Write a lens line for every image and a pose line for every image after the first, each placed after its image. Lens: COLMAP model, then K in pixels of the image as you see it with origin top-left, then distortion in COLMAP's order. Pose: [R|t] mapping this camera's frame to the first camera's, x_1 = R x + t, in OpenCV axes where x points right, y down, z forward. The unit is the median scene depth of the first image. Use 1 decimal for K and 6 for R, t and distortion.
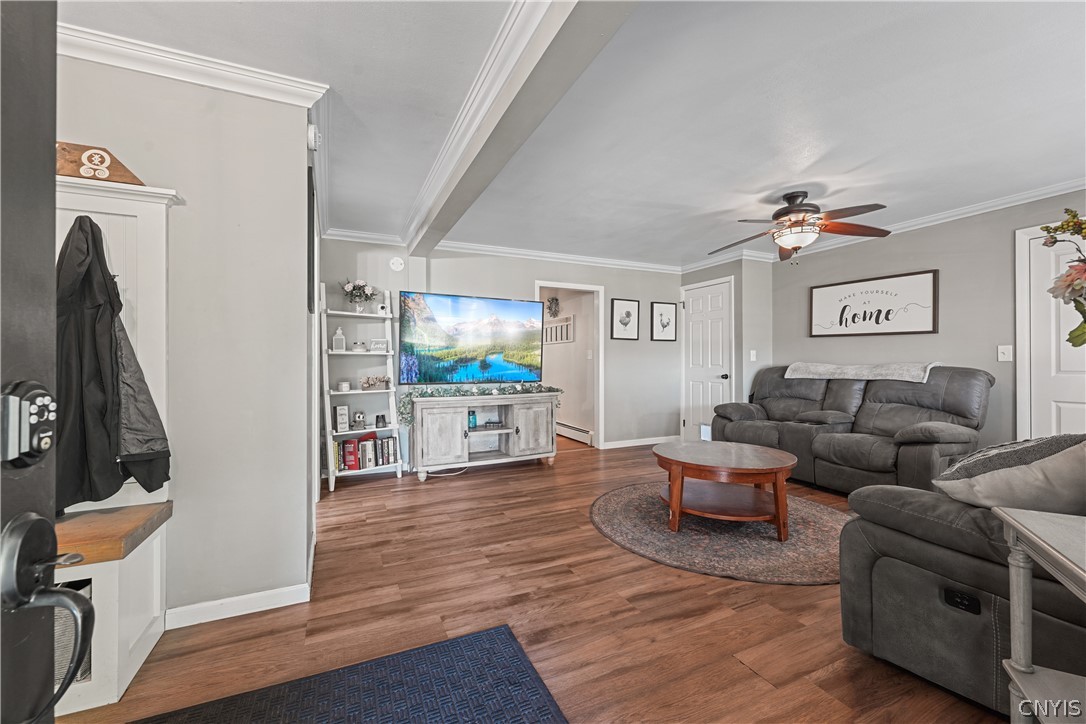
lens RADIAL K [[437.3, 0, 542.5], [0, 437.3, 367.5], [0, 0, 1]] dist [-0.000382, -0.000032]
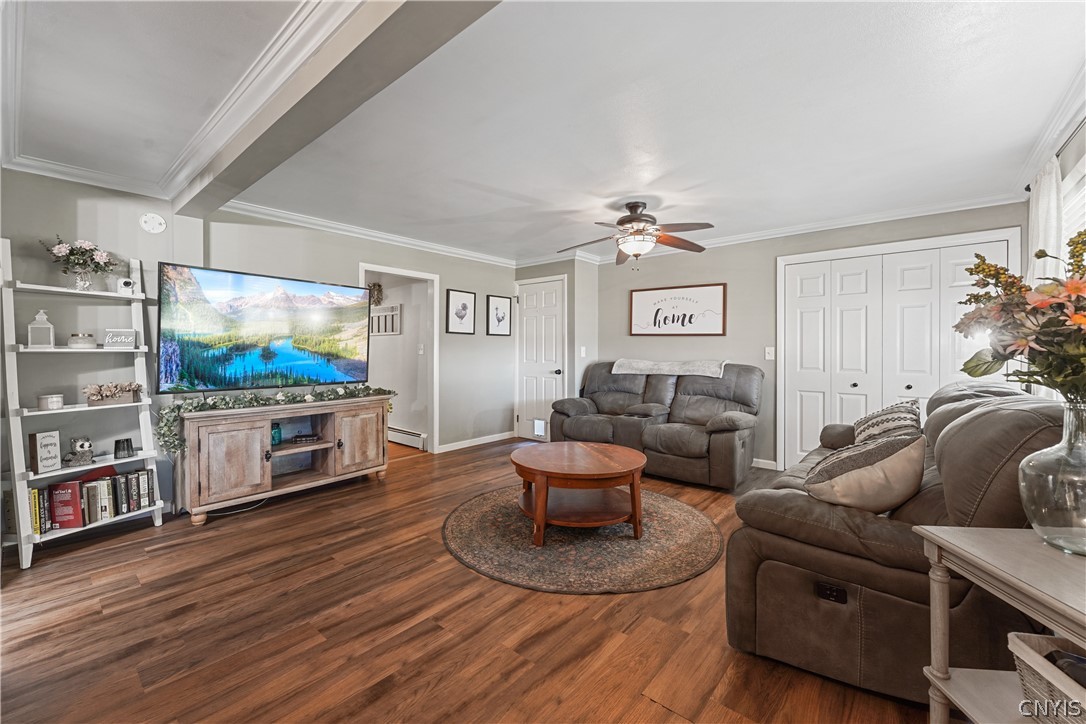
lens RADIAL K [[439.7, 0, 540.6], [0, 439.7, 354.8], [0, 0, 1]] dist [0.000098, 0.000082]
pose [[0.910649, -0.000623, 0.413180, -0.075698], [0.001020, 0.999999, -0.000742, -0.030781], [-0.413179, 0.001097, 0.910649, 0.126897]]
